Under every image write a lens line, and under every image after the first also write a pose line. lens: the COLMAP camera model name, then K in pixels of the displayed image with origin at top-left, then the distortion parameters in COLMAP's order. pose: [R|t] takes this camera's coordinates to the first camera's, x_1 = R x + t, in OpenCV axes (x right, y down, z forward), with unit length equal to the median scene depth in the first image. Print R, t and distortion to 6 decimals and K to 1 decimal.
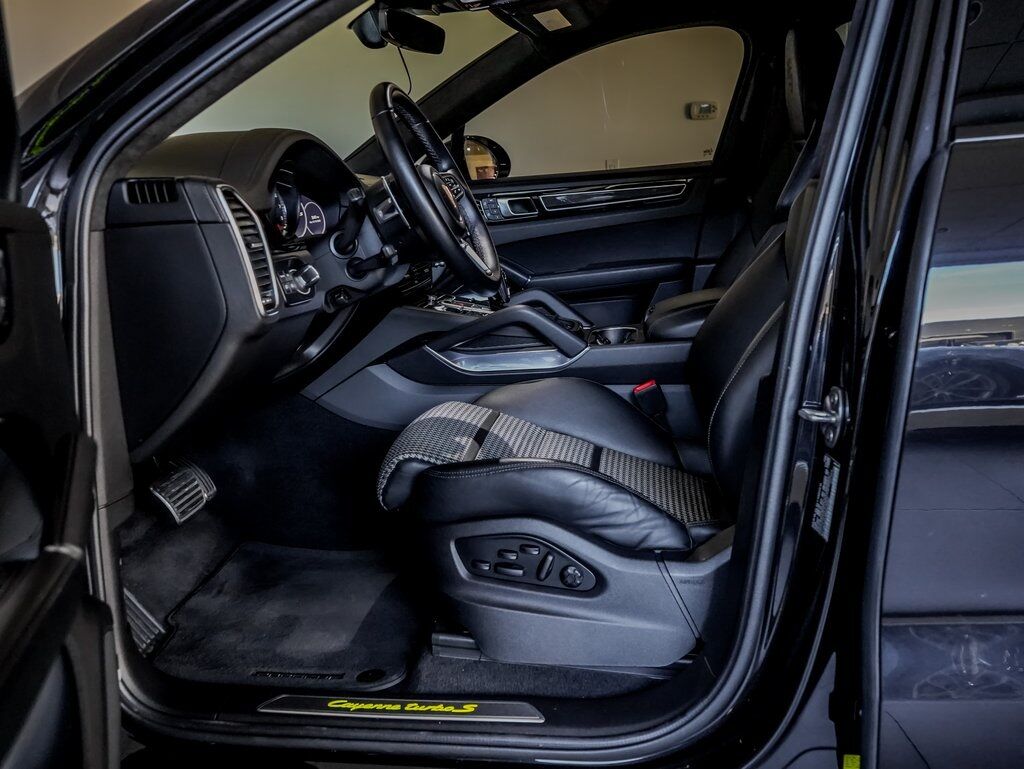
lens RADIAL K [[921.9, 0, 510.0], [0, 921.9, 384.9], [0, 0, 1]] dist [-0.017350, 0.023178]
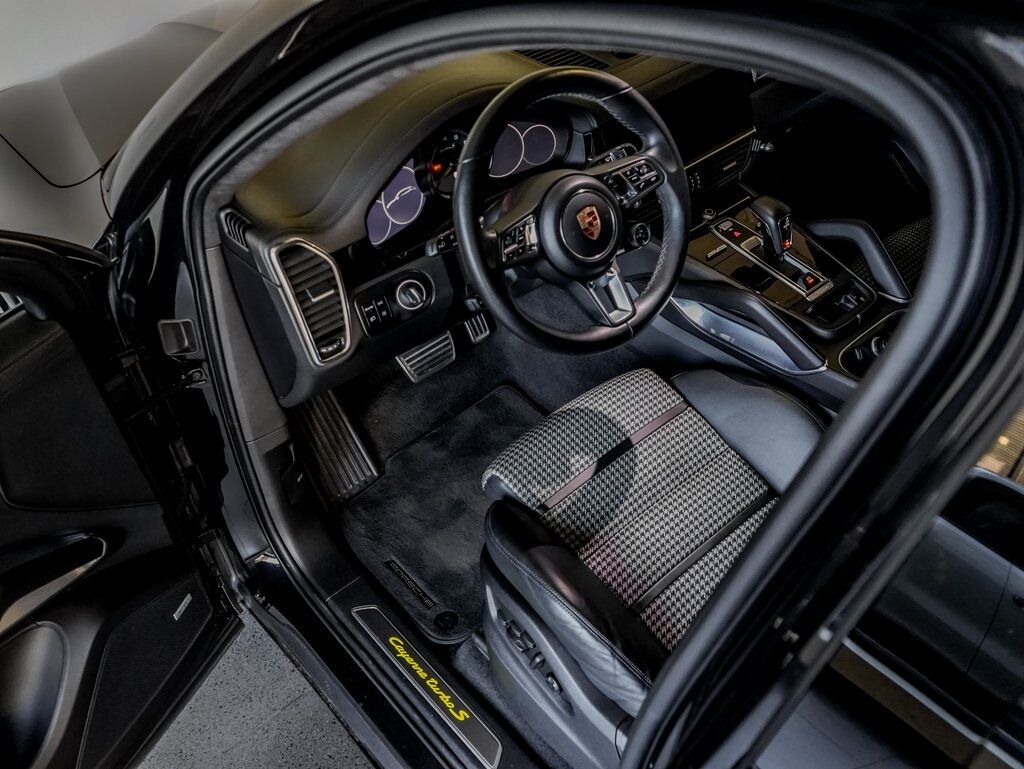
lens RADIAL K [[921.9, 0, 504.7], [0, 921.9, 381.2], [0, 0, 1]] dist [-0.017350, 0.023178]
pose [[0.736930, 0.405527, -0.540817, 0.437713], [-0.065737, 0.839262, 0.539738, -0.608786], [0.672765, -0.362197, 0.645136, 0.440424]]
